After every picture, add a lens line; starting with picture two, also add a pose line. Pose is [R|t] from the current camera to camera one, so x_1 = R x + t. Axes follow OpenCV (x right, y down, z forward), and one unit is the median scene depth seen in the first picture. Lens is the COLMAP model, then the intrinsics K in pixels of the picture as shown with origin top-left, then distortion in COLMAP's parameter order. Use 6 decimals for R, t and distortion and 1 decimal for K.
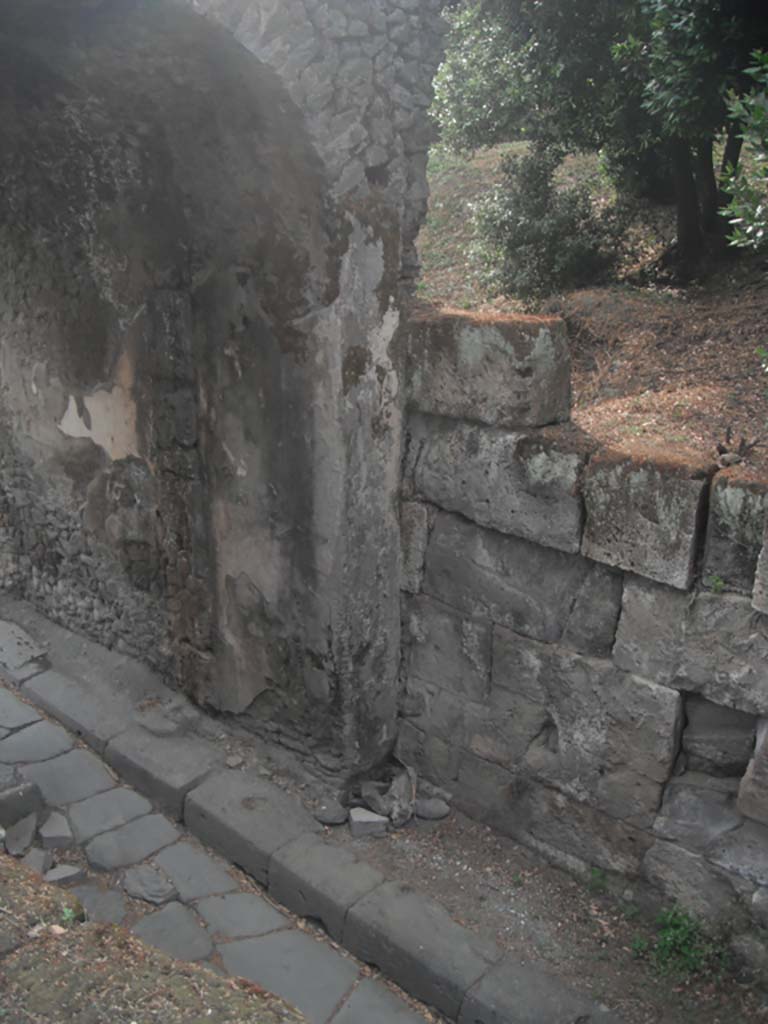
lens RADIAL K [[1093.1, 0, 384.0], [0, 1093.1, 512.0], [0, 0, 1]] dist [-0.206793, 0.033921]
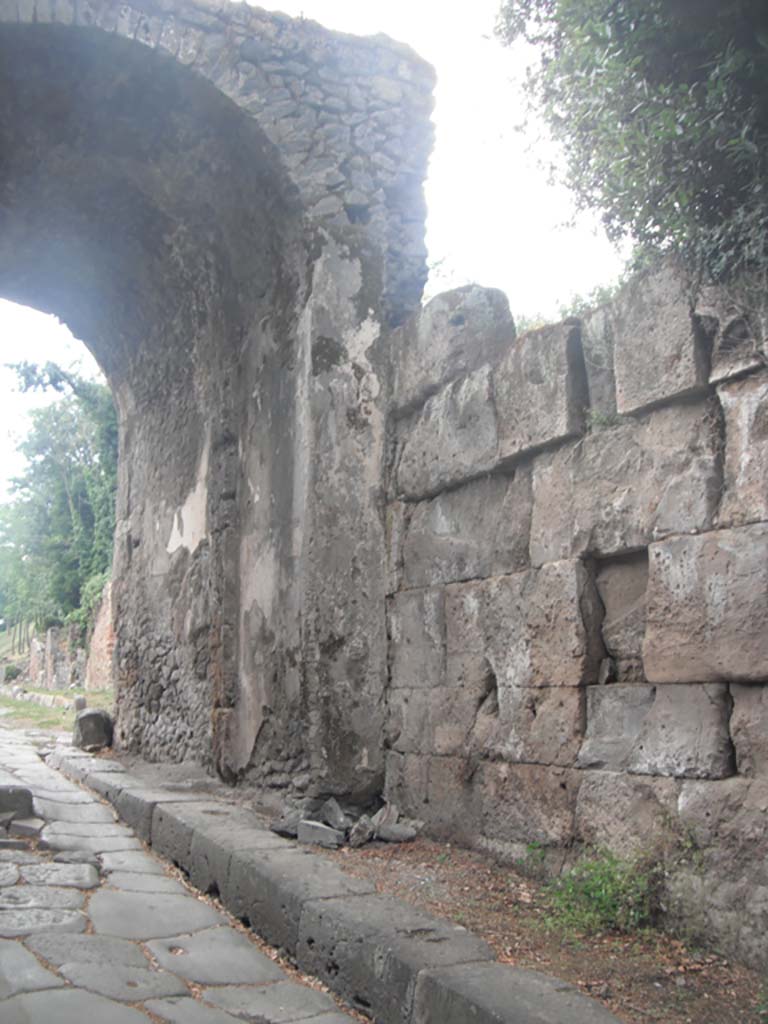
lens RADIAL K [[1093.1, 0, 384.0], [0, 1093.1, 512.0], [0, 0, 1]] dist [-0.206793, 0.033921]
pose [[0.932235, -0.072984, -0.354417, 0.387633], [-0.116323, 0.867017, -0.484511, 0.508647], [0.342647, 0.492905, 0.799773, 0.192575]]
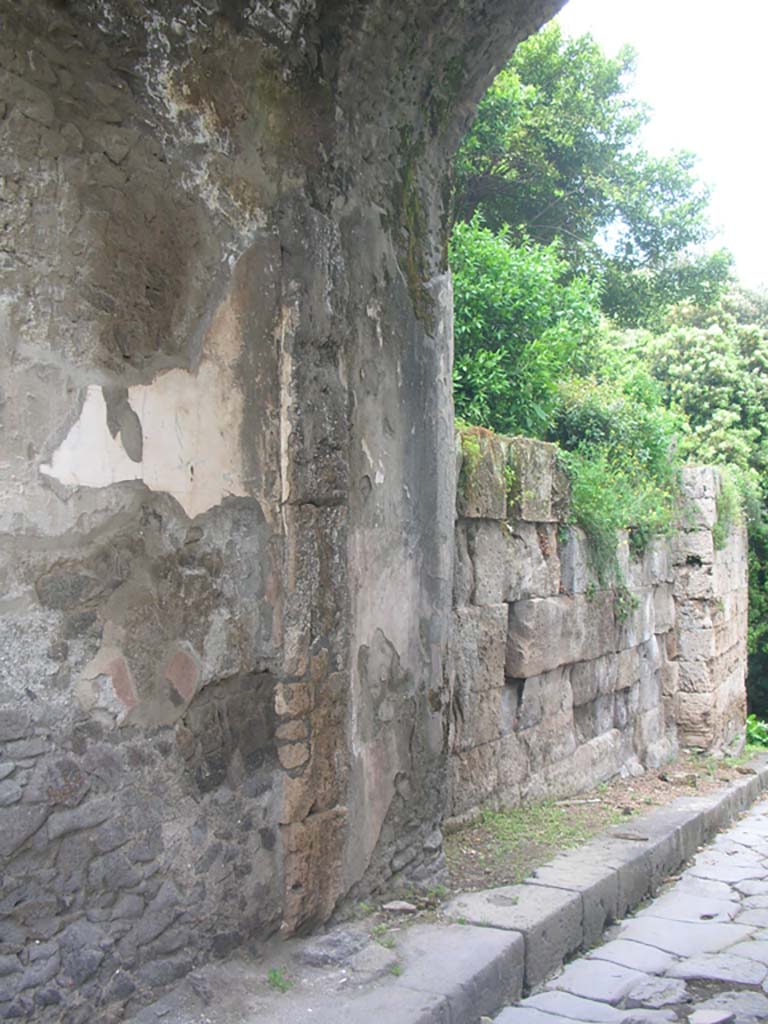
lens RADIAL K [[1065.1, 0, 384.0], [0, 1065.1, 526.8], [0, 0, 1]] dist [-0.184050, 0.015599]
pose [[-0.226453, 0.008562, 0.973984, -0.868077], [0.334081, 0.939985, 0.069412, -0.057320], [-0.914936, 0.341108, -0.215723, 1.218842]]
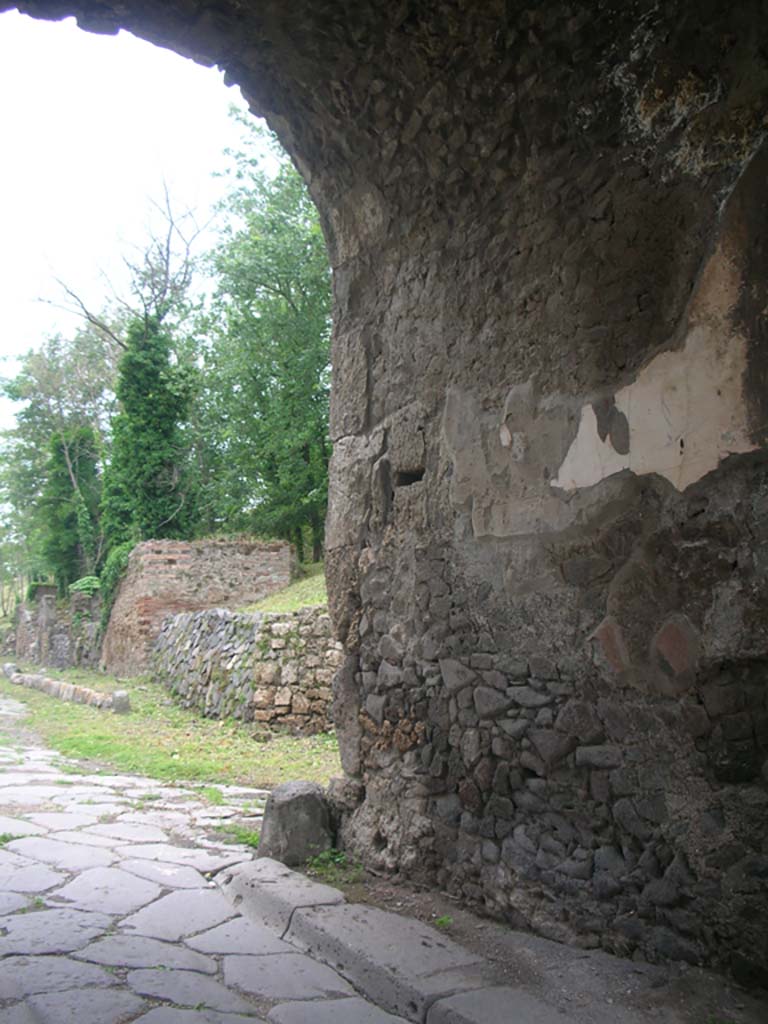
lens RADIAL K [[1065.1, 0, 384.0], [0, 1065.1, 526.8], [0, 0, 1]] dist [-0.184050, 0.015599]
pose [[0.947755, -0.045027, -0.315805, -0.273594], [-0.107256, 0.887372, -0.448405, 0.225496], [0.300427, 0.458850, 0.836182, 0.687641]]
